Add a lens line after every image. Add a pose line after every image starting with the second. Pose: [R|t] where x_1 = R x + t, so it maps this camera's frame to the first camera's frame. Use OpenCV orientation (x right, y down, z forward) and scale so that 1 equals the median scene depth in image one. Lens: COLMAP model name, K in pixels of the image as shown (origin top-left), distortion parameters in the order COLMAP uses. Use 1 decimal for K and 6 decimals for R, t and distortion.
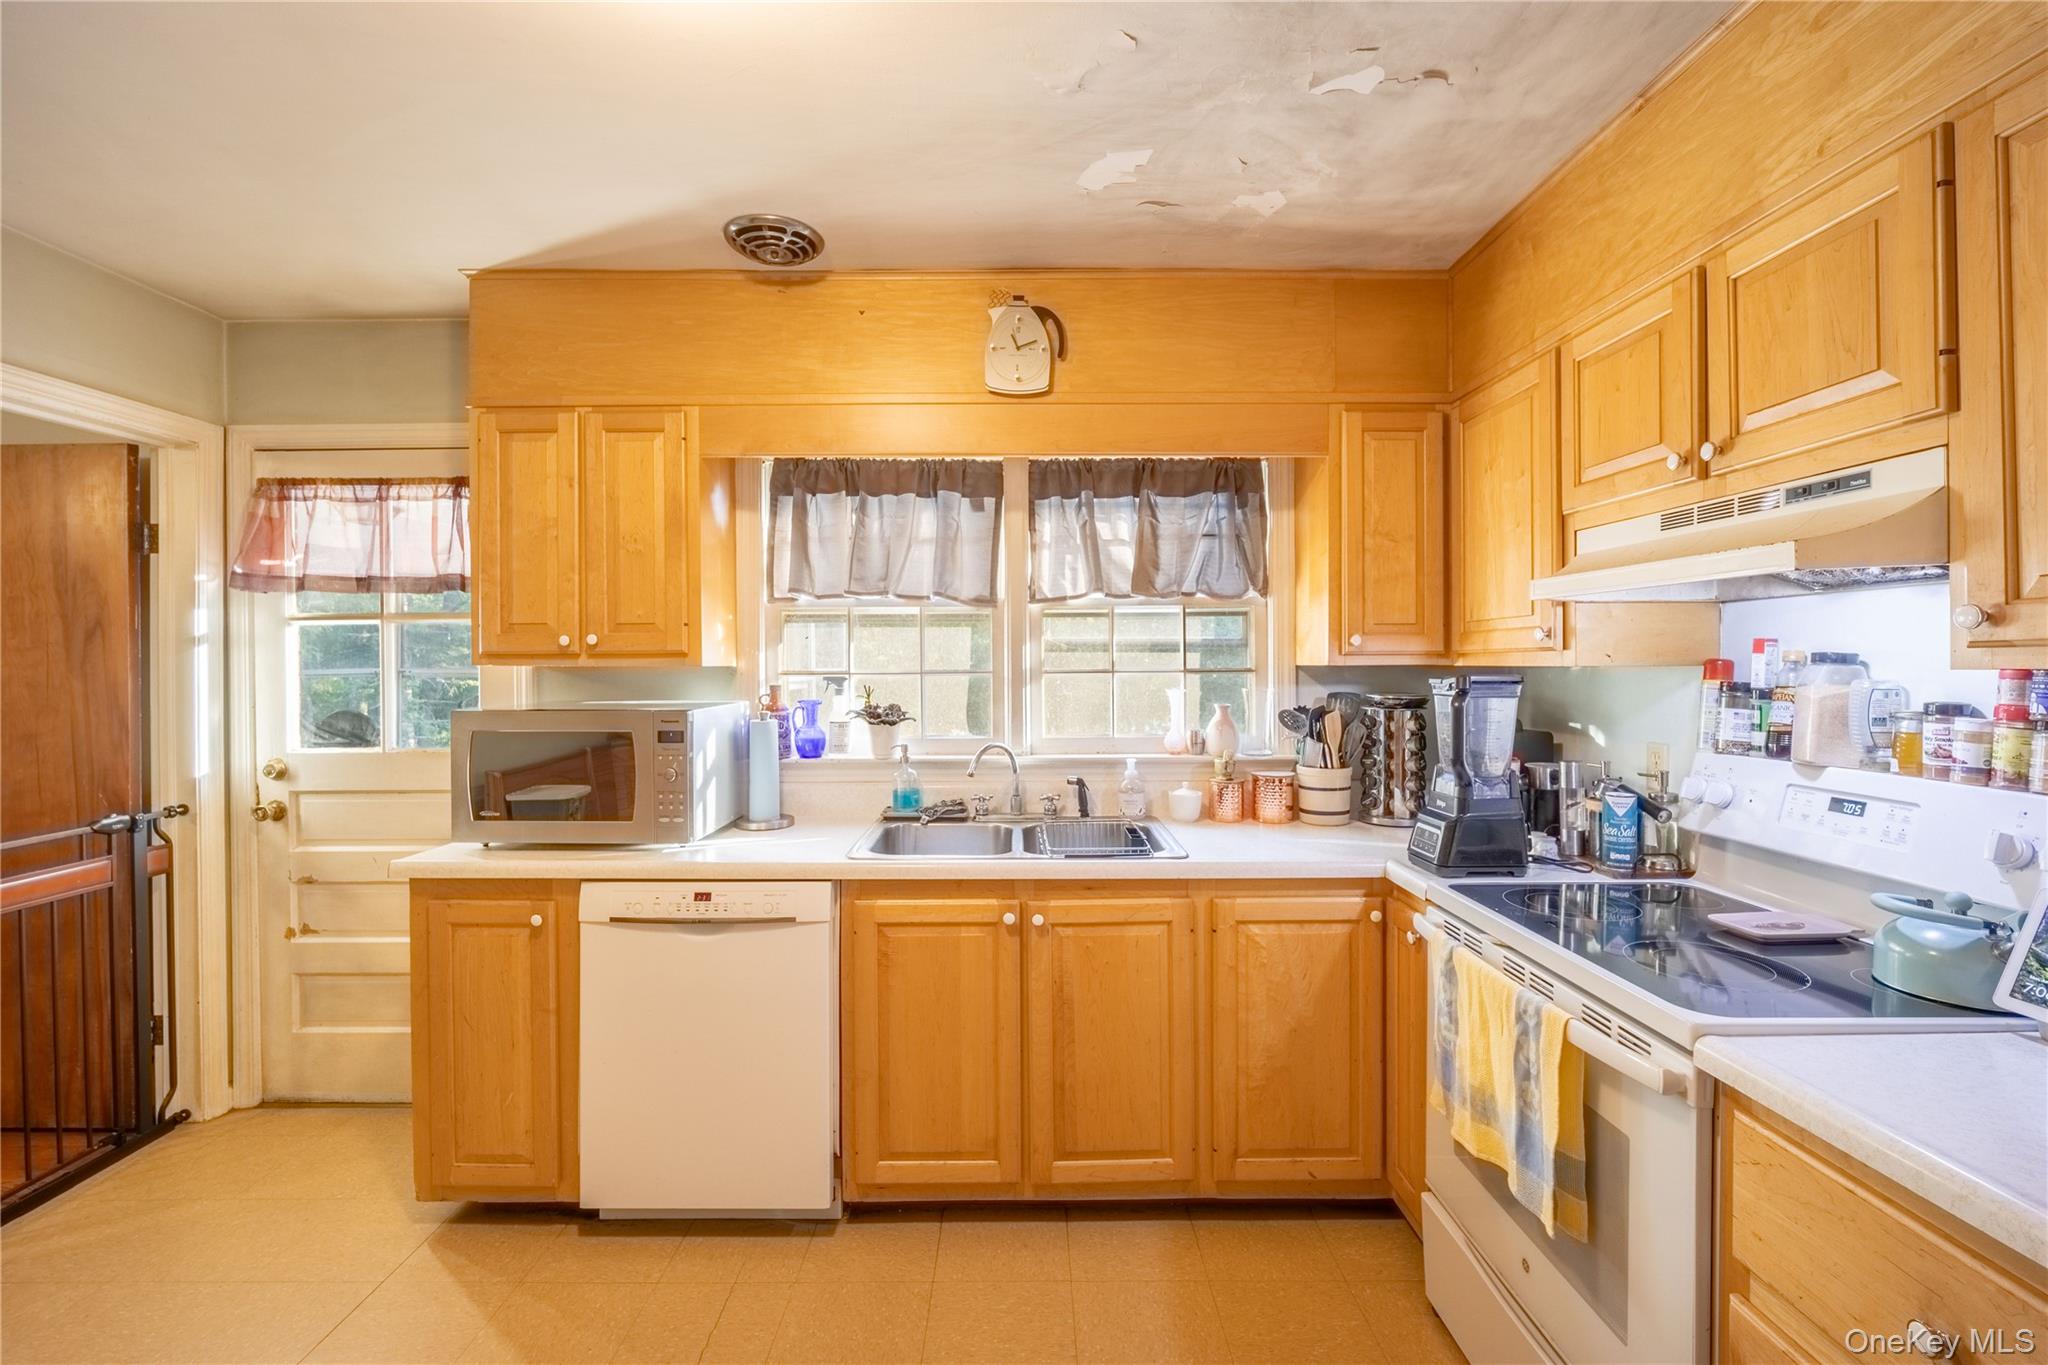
lens RADIAL K [[899.9, 0, 1023.9], [0, 899.9, 669.8], [0, 0, 1]] dist [-0.009037, 0.002094]
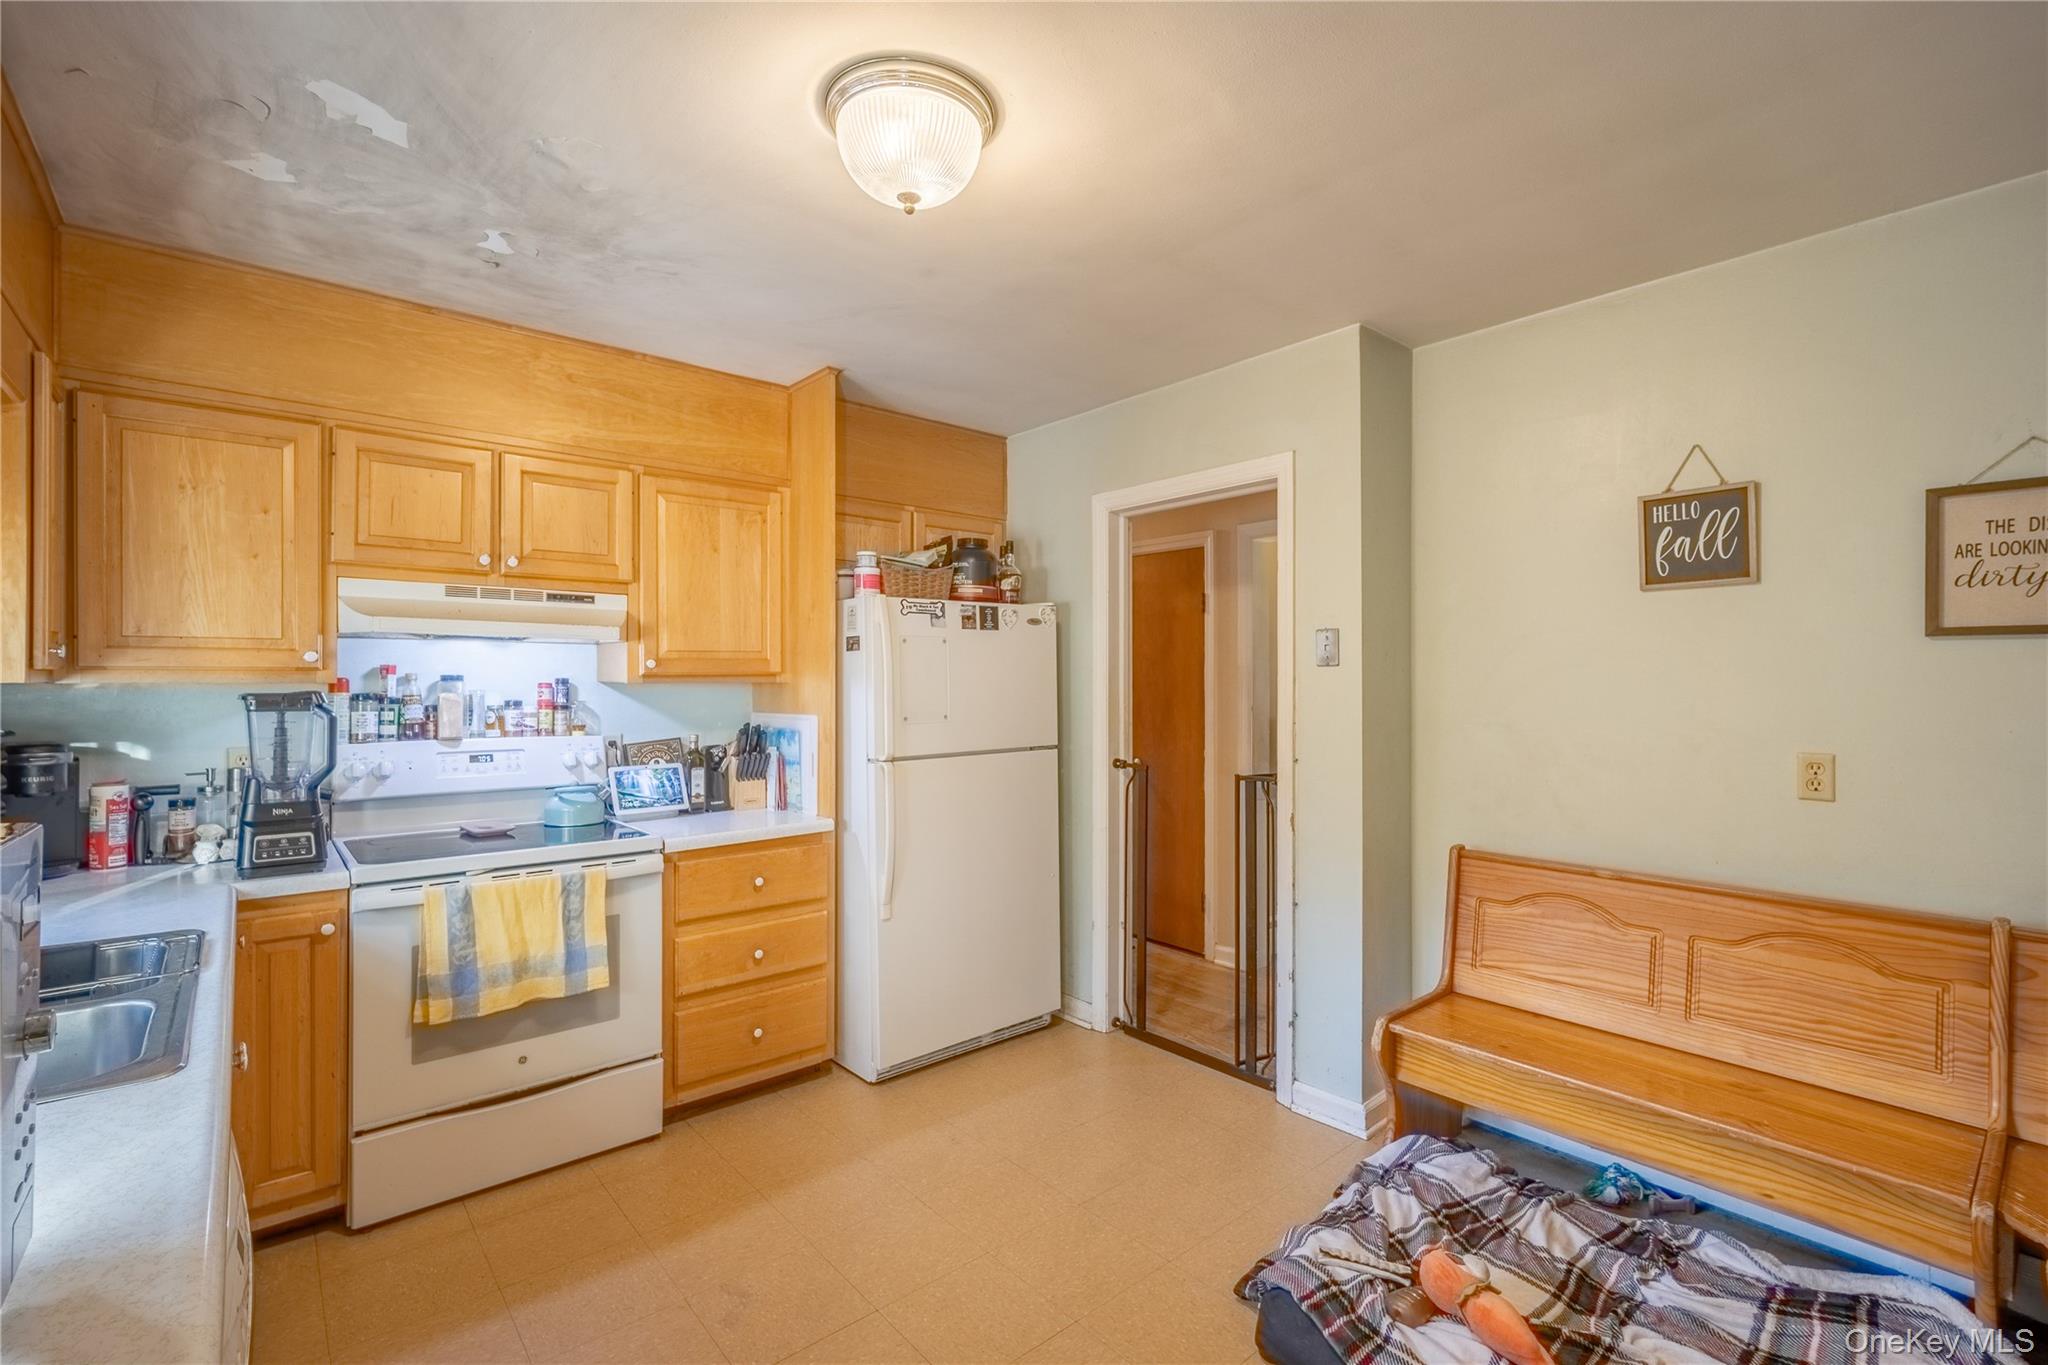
lens RADIAL K [[899.9, 0, 1022.4], [0, 899.9, 680.2], [0, 0, 1]] dist [-0.009037, 0.002094]
pose [[-0.649617, 0.003289, 0.760255, -1.062560], [0.006409, 0.999979, 0.001150, -0.003185], [-0.760235, 0.005620, -0.649624, 1.177600]]
